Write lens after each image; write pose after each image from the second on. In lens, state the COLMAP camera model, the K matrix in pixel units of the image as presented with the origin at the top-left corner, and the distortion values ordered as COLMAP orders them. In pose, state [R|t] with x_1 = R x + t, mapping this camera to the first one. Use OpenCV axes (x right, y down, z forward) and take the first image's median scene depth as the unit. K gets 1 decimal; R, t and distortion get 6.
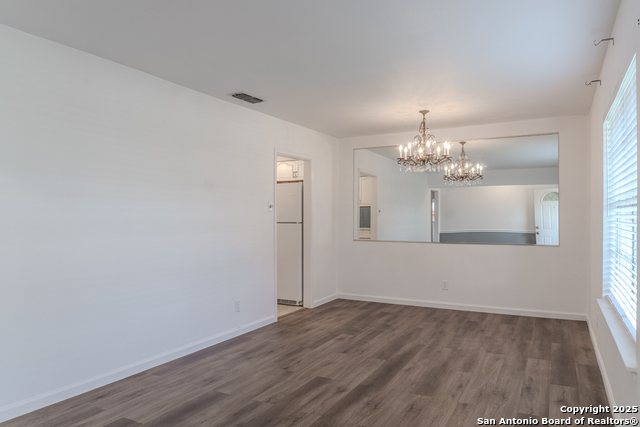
lens RADIAL K [[432.9, 0, 322.1], [0, 432.9, 216.6], [0, 0, 1]] dist [-0.031706, -0.002188]
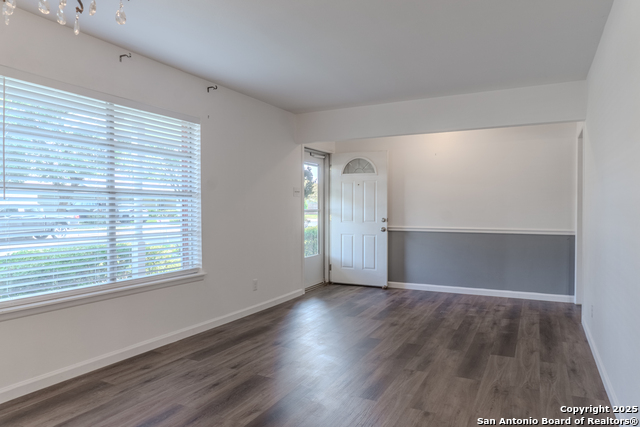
lens RADIAL K [[432.9, 0, 322.1], [0, 432.9, 216.6], [0, 0, 1]] dist [-0.031706, -0.002188]
pose [[-0.999562, 0.007268, -0.028700, 0.099746], [0.006828, 0.999858, 0.015410, 0.020125], [0.028808, 0.015207, -0.999469, 1.622390]]
